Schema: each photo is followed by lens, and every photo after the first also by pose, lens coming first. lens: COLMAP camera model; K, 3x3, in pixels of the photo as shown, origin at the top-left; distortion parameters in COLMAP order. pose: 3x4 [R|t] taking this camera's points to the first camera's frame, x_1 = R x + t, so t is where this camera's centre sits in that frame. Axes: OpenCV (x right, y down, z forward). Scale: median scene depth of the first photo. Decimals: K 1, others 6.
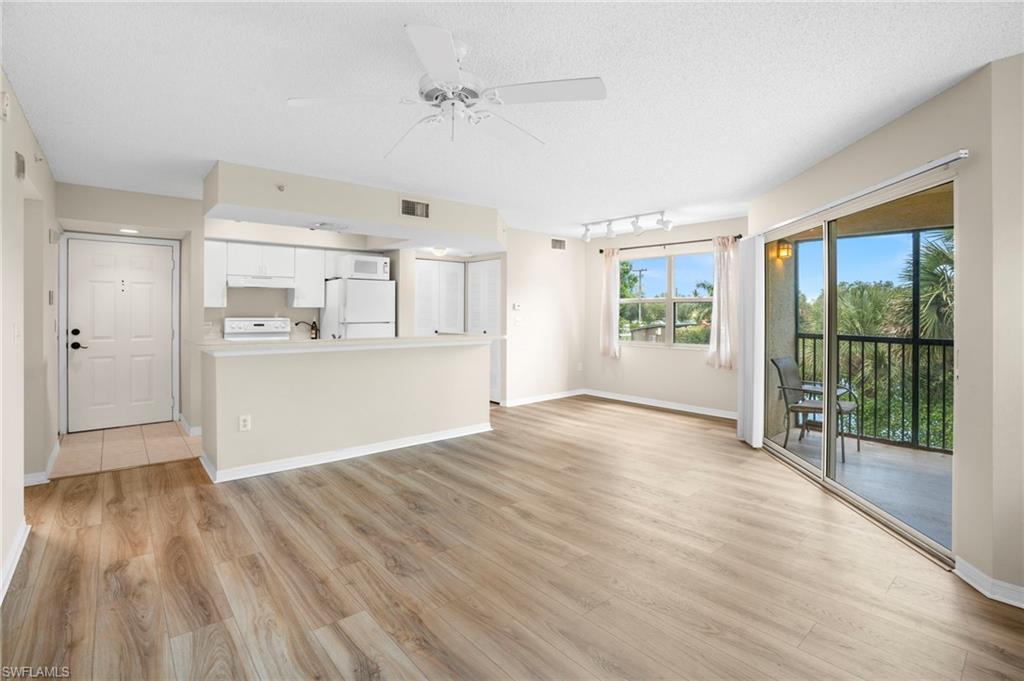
lens RADIAL K [[479.9, 0, 514.9], [0, 479.9, 311.7], [0, 0, 1]] dist [-0.066803, 0.024080]
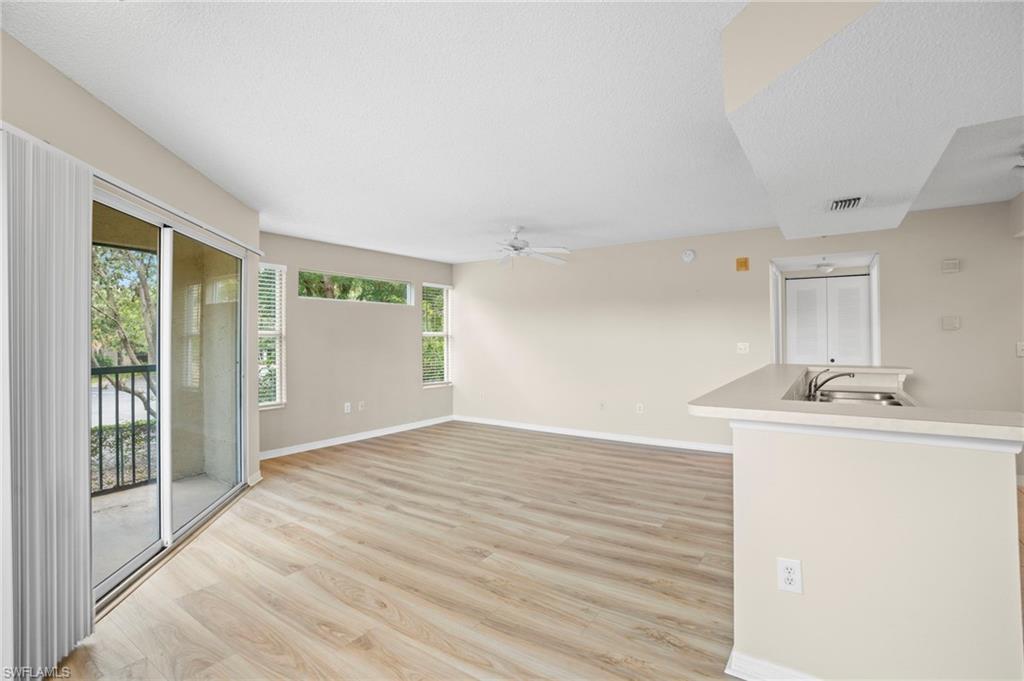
lens RADIAL K [[477.0, 0, 512.0], [0, 477.0, 340.5], [0, 0, 1]] dist [-0.058152, 0.000294]
pose [[-0.968256, 0.005896, -0.249889, 0.257551], [0.005035, 0.999979, 0.004085, 0.002422], [0.249908, 0.002697, -0.968266, 1.760203]]
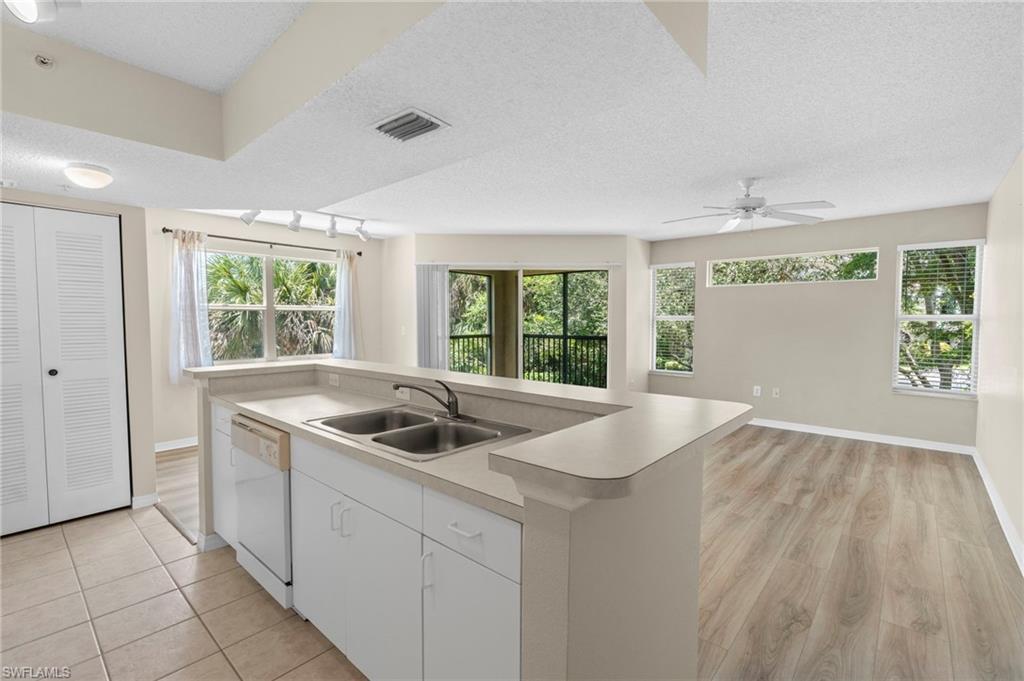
lens RADIAL K [[456.0, 0, 512.0], [0, 456.0, 340.5], [0, 0, 1]] dist [-0.002415, 0.000075]
pose [[-0.133451, -0.055500, 0.989500, -0.958326], [-0.005372, 0.998457, 0.055277, -0.019139], [-0.991041, 0.002061, -0.133543, 1.143592]]
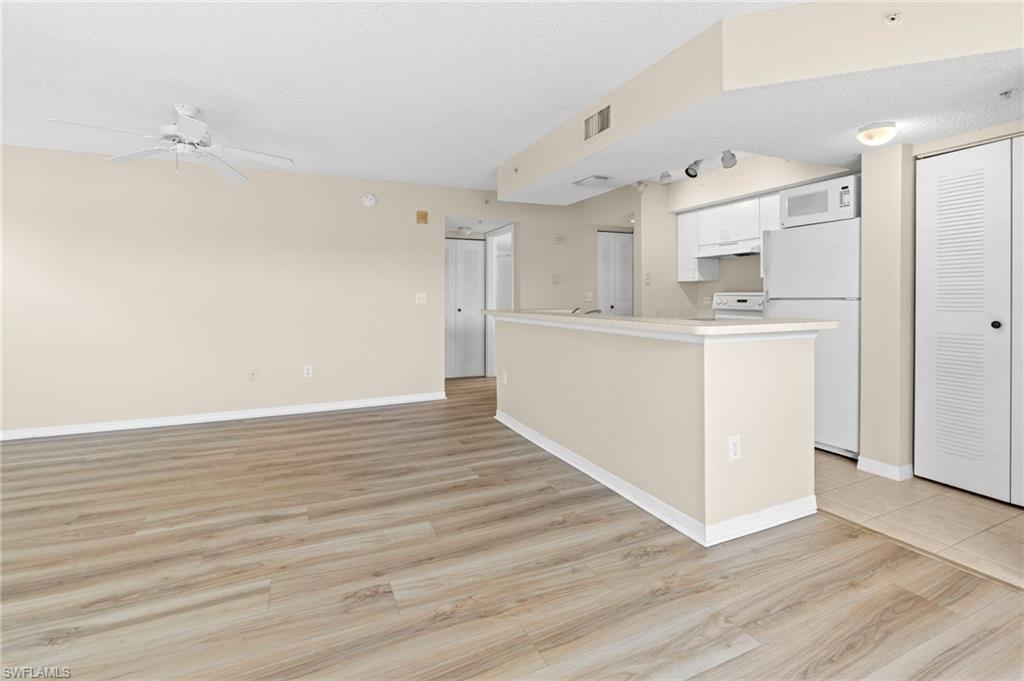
lens RADIAL K [[476.9, 0, 524.5], [0, 476.9, 299.0], [0, 0, 1]] dist [-0.011916, 0.000728]
pose [[-0.270617, 0.003552, -0.962681, 0.555587], [0.003520, 0.999990, 0.002700, 0.032469], [0.962681, -0.002658, -0.270627, 1.313613]]
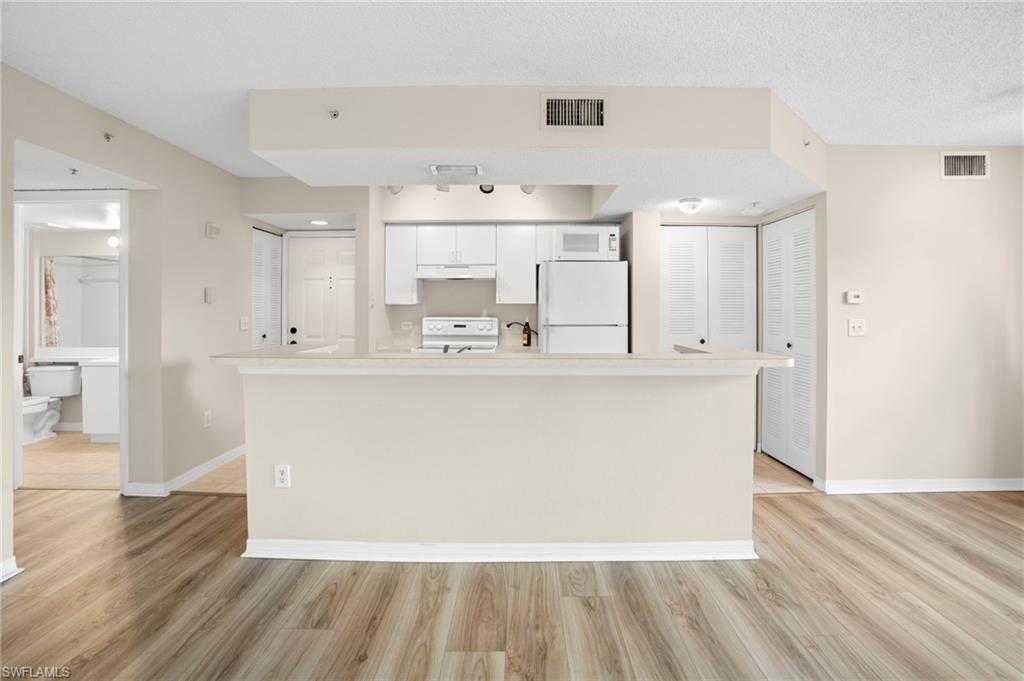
lens RADIAL K [[479.9, 0, 514.9], [0, 479.9, 311.7], [0, 0, 1]] dist [-0.066803, 0.024080]
pose [[0.751849, -0.000665, -0.659335, 0.103984], [0.001484, 0.999999, 0.000684, 0.004894], [0.659334, -0.001493, 0.751849, 0.682264]]
